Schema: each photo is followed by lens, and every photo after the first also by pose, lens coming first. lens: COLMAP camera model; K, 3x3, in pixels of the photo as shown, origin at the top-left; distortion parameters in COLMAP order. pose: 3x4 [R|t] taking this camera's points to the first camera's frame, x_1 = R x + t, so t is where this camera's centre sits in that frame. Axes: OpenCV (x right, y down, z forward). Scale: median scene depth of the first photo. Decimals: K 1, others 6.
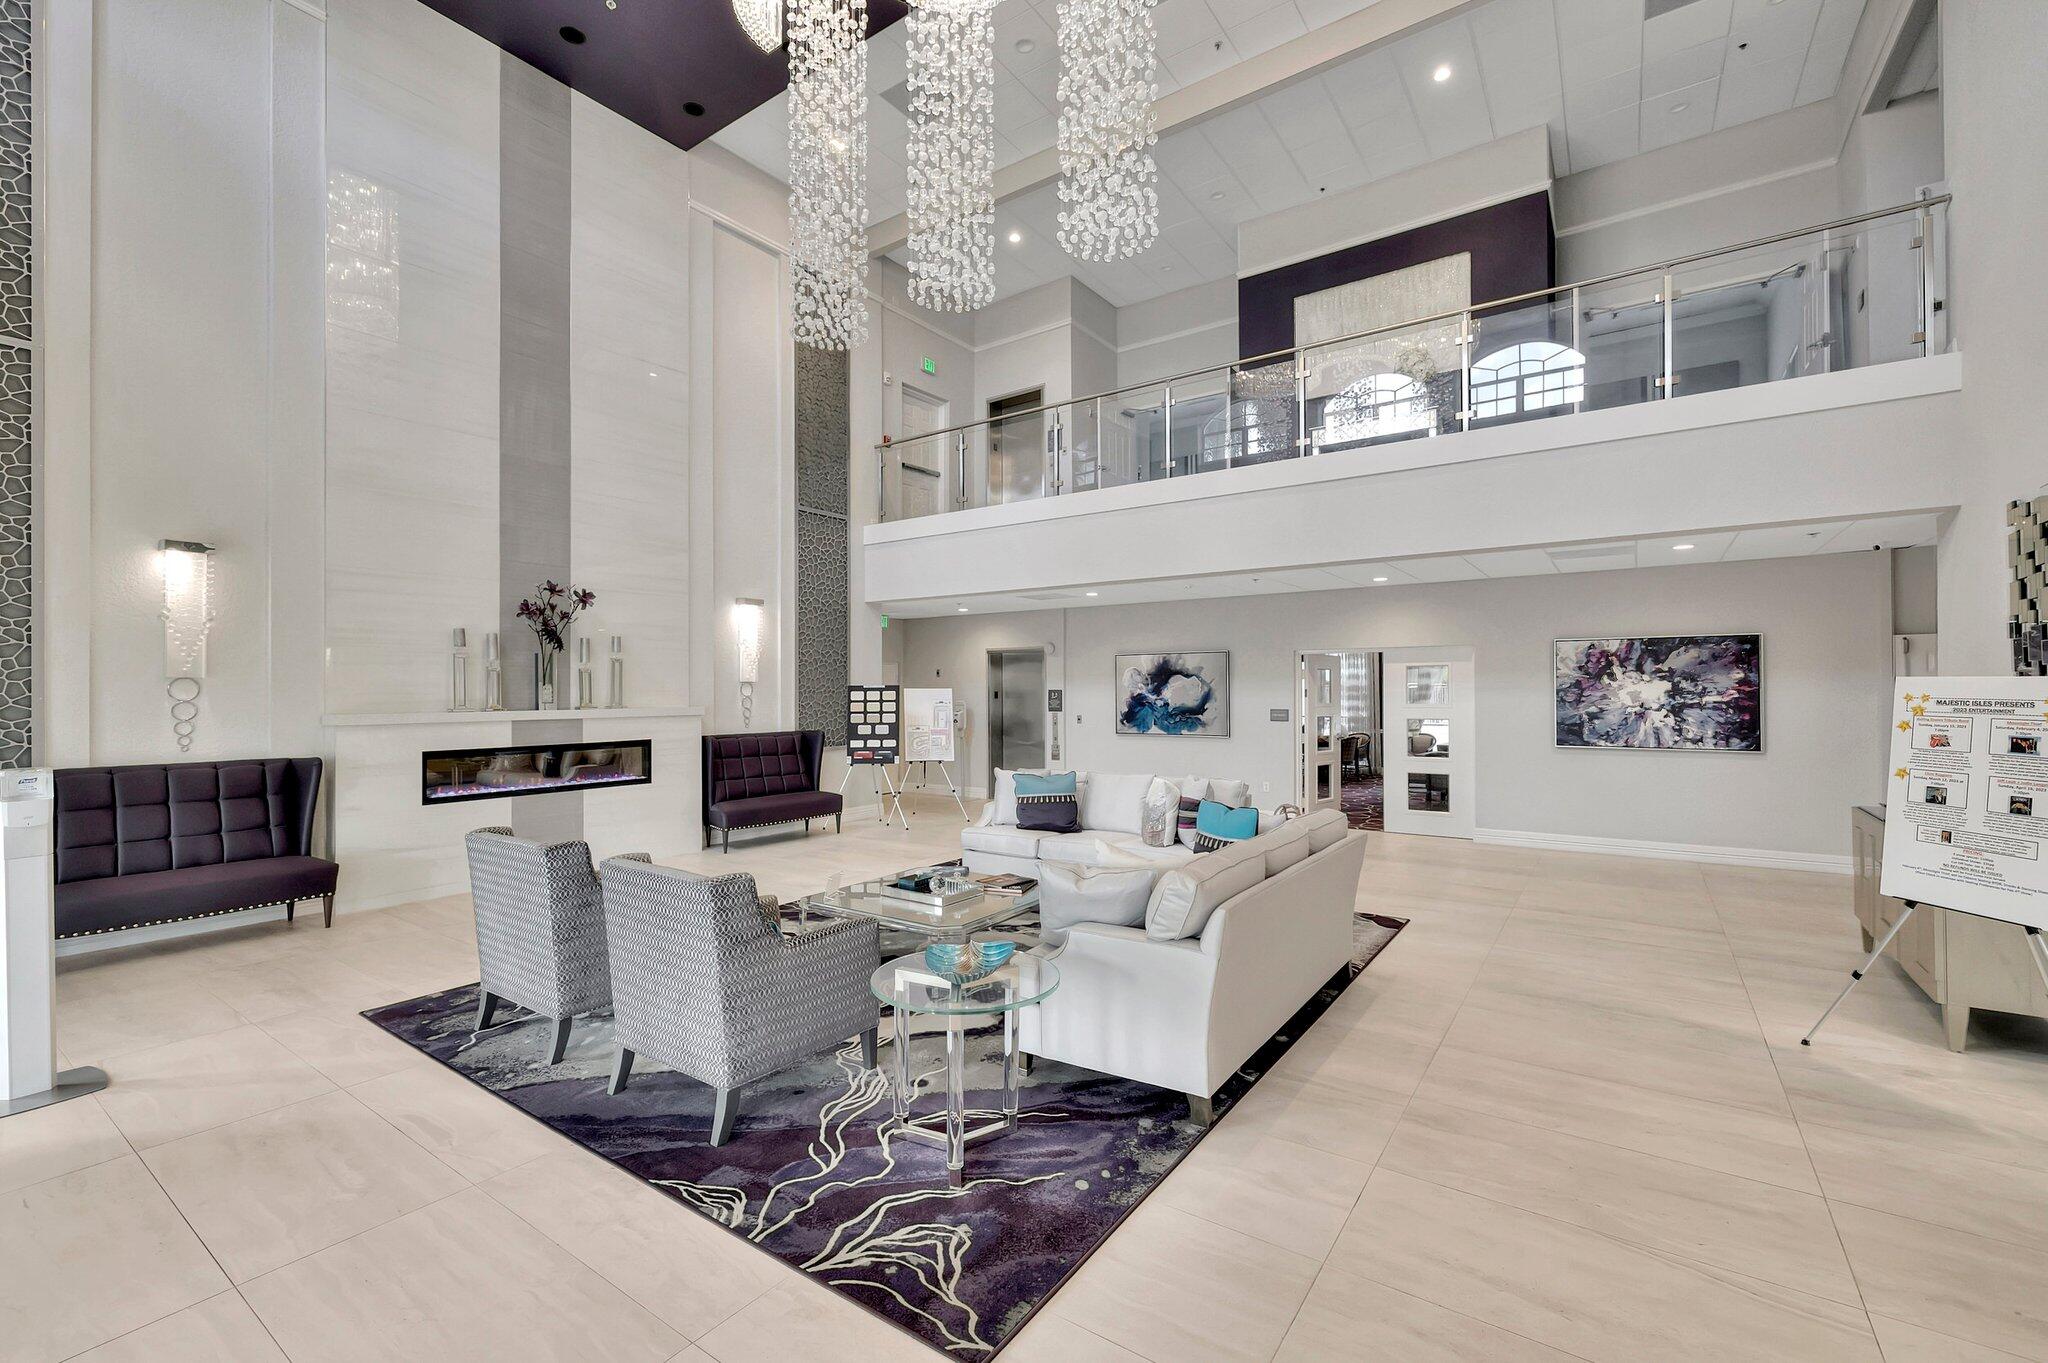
lens RADIAL K [[857.0, 0, 1024.0], [0, 857.0, 681.5], [0, 0, 1]] dist [-0.000754, -0.000066]
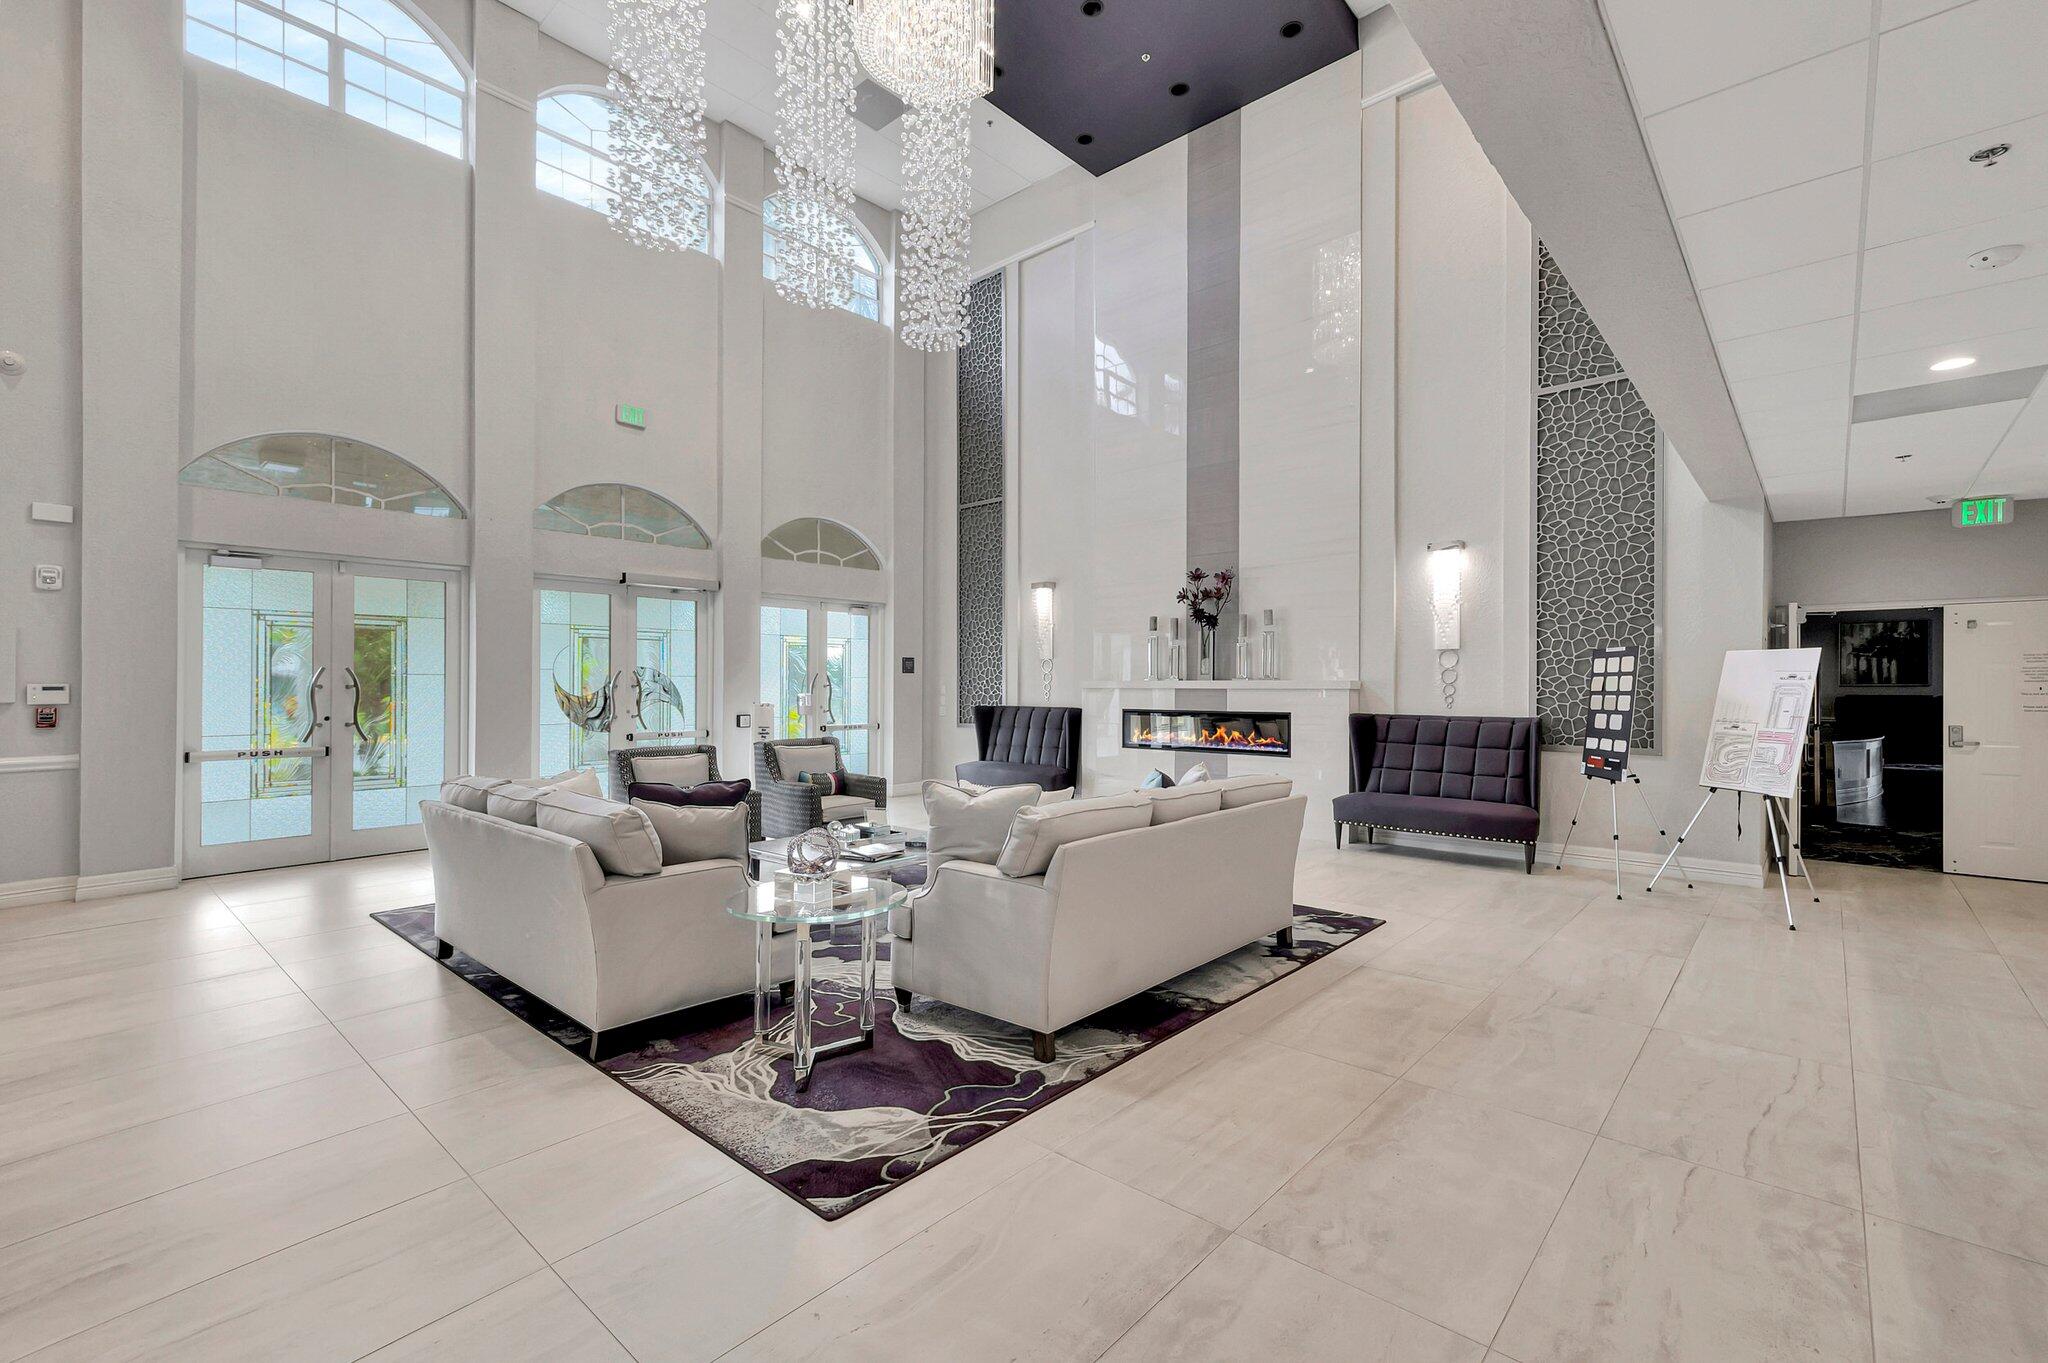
lens RADIAL K [[886.7, 0, 1024.0], [0, 886.7, 681.5], [0, 0, 1]] dist [0.001552, 0.000126]
pose [[-0.118705, 0.000318, -0.992930, 0.599186], [0.010032, 0.999949, -0.000879, 0.030461], [0.992879, -0.010065, -0.118702, 0.824390]]
